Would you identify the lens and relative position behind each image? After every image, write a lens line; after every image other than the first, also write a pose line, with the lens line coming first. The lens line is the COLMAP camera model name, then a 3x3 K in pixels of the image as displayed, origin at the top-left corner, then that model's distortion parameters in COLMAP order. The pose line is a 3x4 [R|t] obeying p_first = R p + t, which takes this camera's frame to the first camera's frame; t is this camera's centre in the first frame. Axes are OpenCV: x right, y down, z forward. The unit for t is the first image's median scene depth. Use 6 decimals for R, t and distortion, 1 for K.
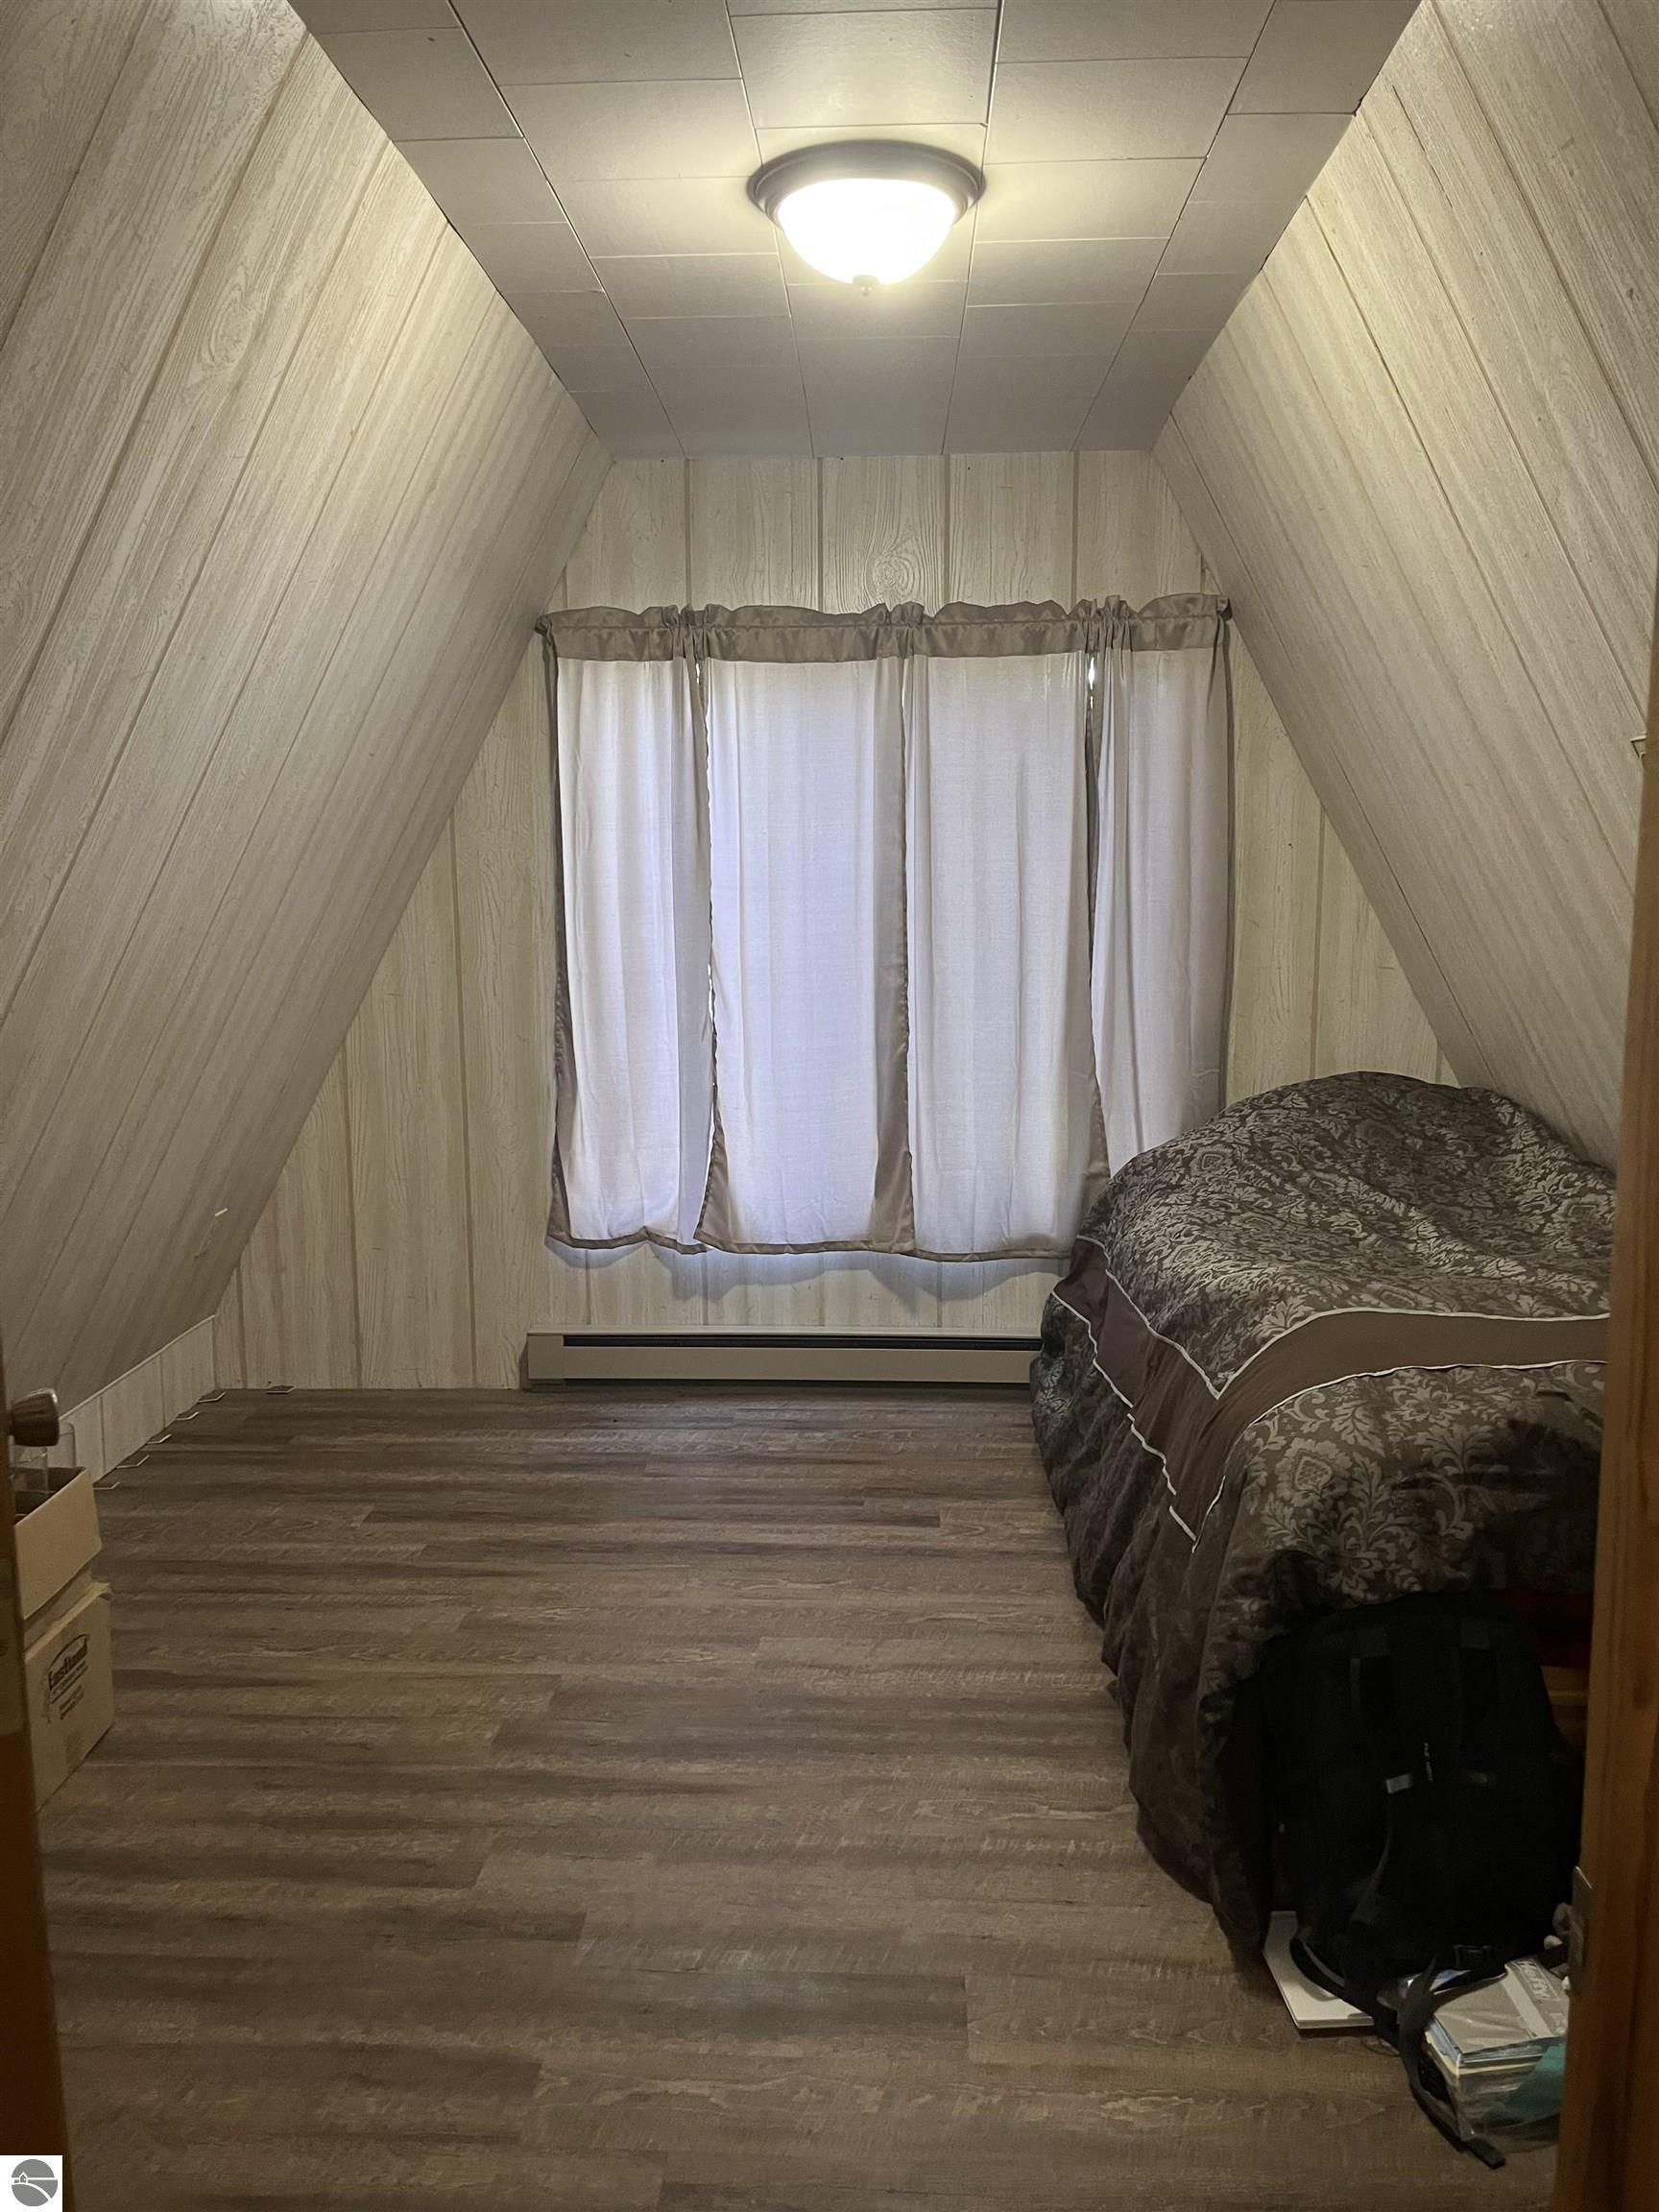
lens RADIAL K [[1664.9, 0, 836.6], [0, 1664.9, 1102.6], [0, 0, 1]] dist [0.016026, -0.000554]
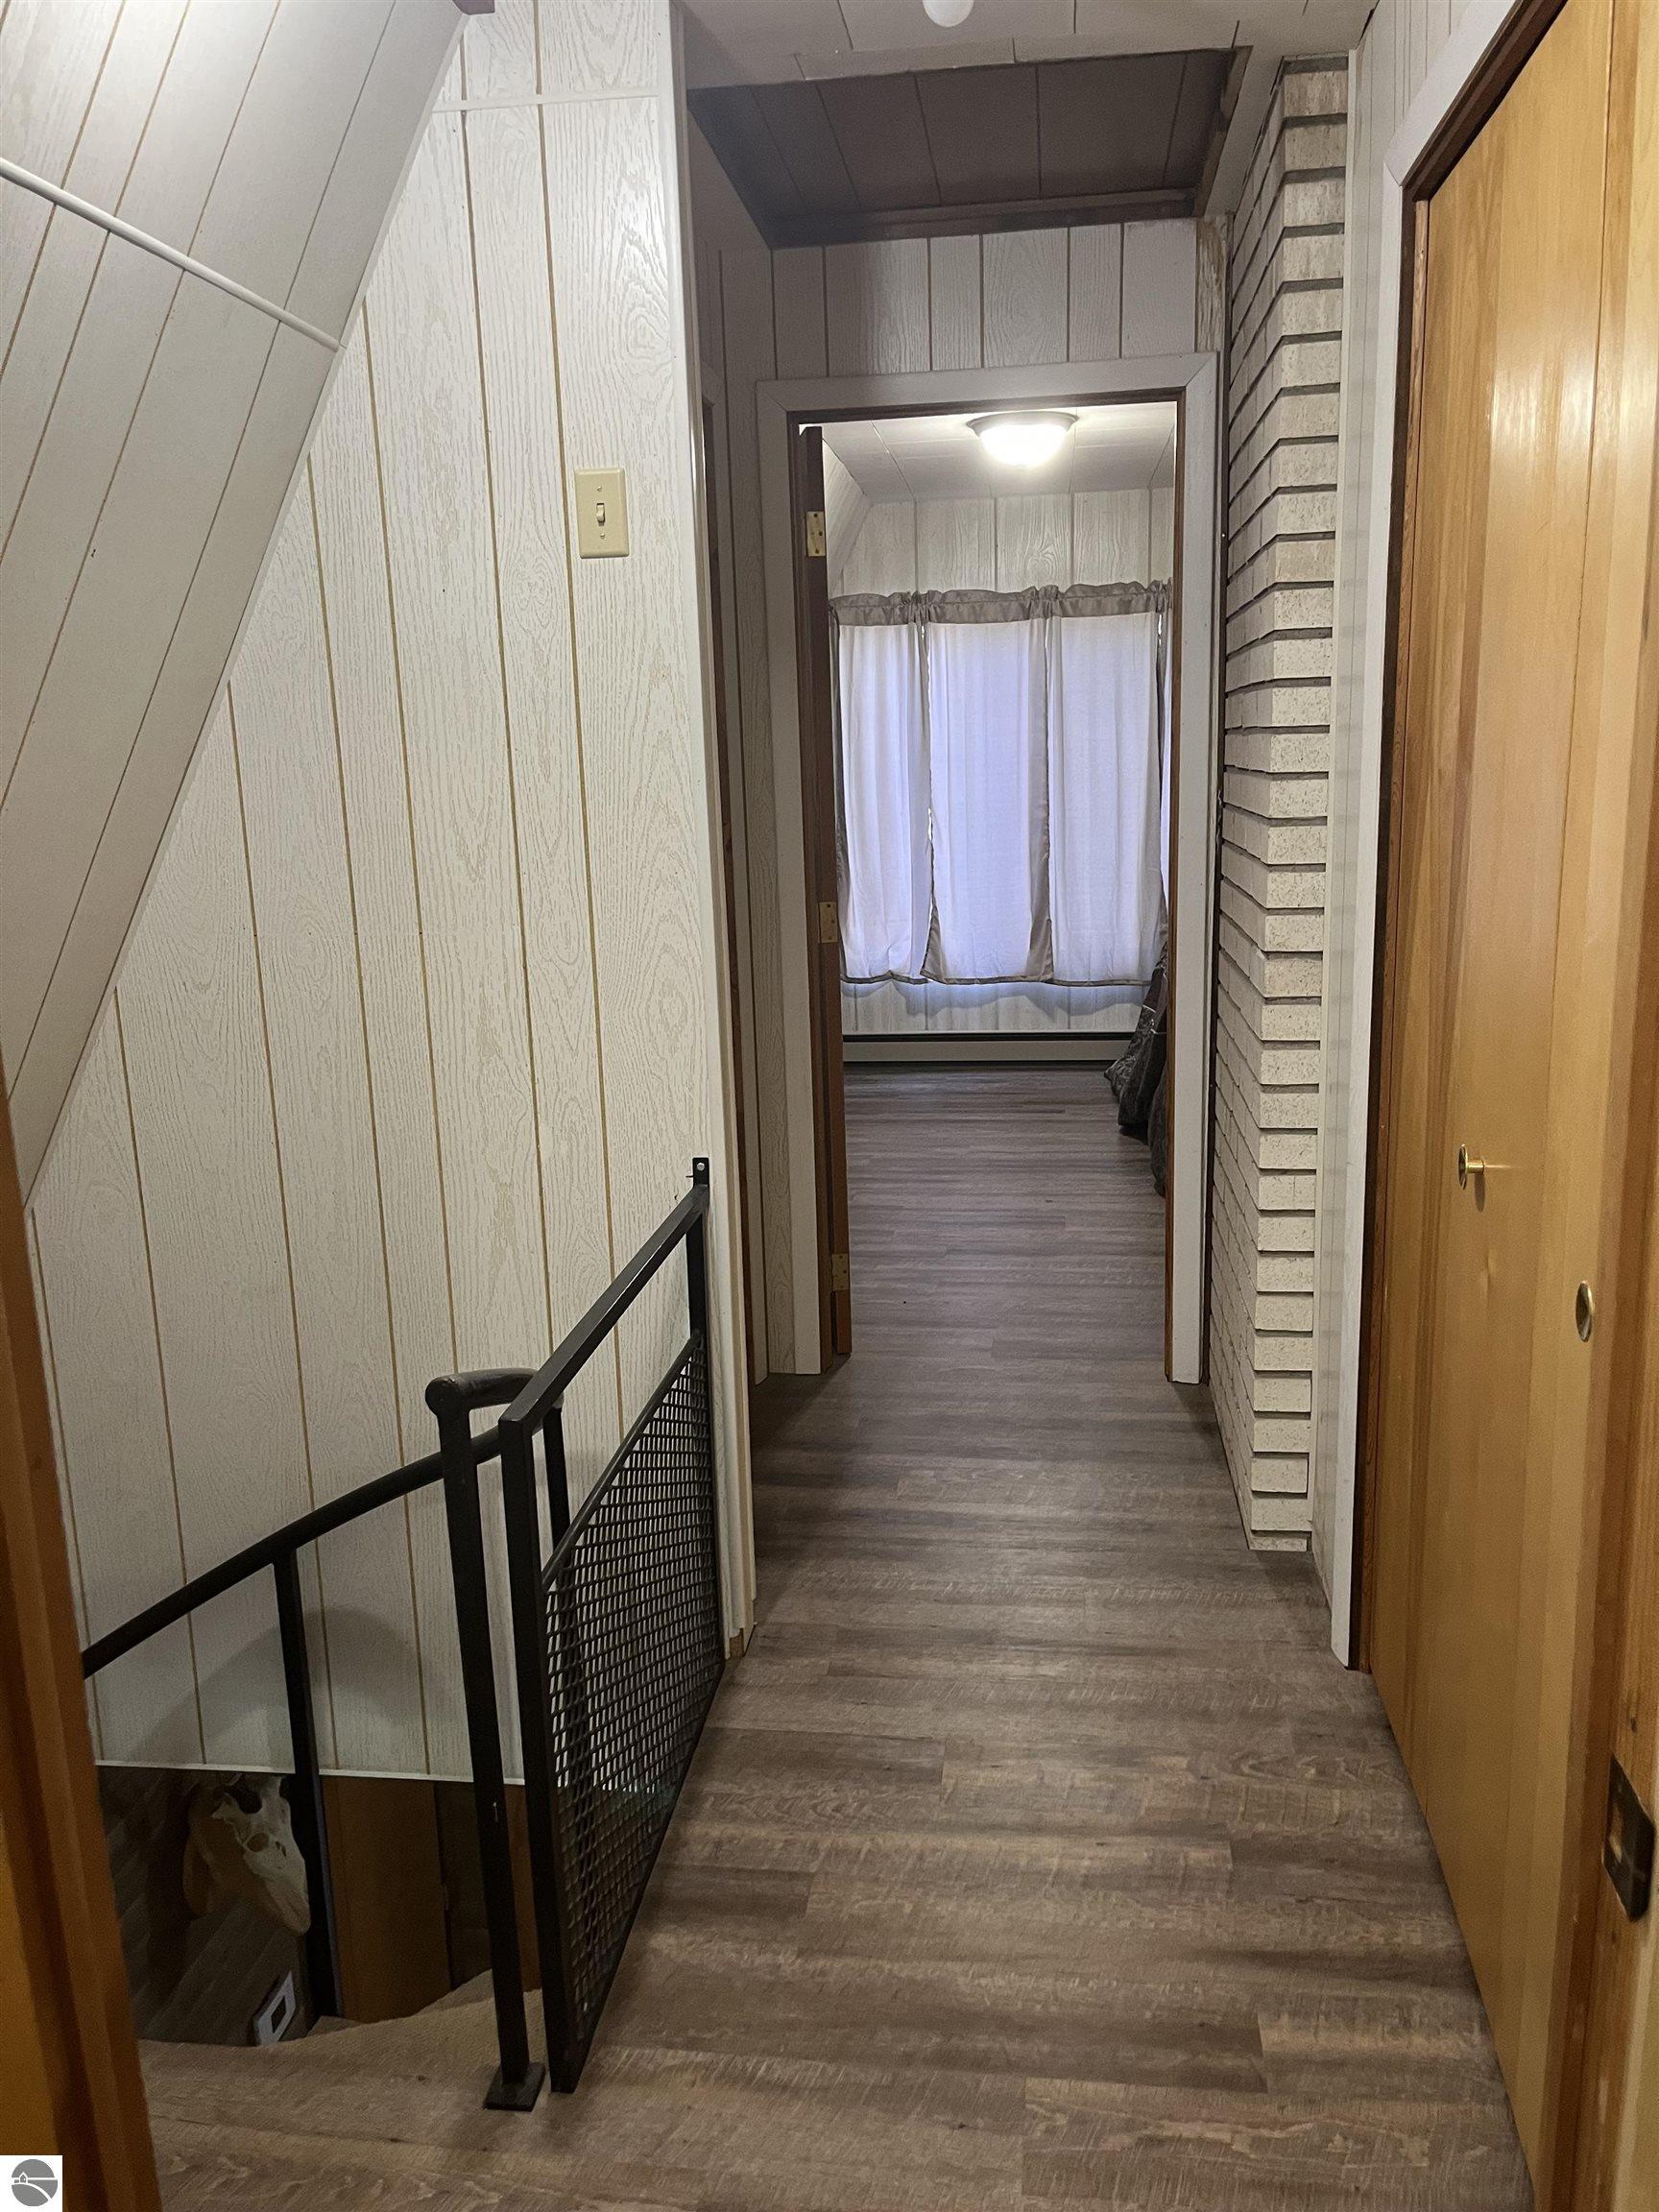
lens RADIAL K [[1664.9, 0, 822.9], [0, 1664.9, 1113.9], [0, 0, 1]] dist [0.016026, -0.000554]
pose [[0.994459, -0.003240, -0.105077, -0.008232], [0.010157, 0.997810, 0.065361, 0.114263], [0.104635, -0.066066, 0.992314, -0.696634]]
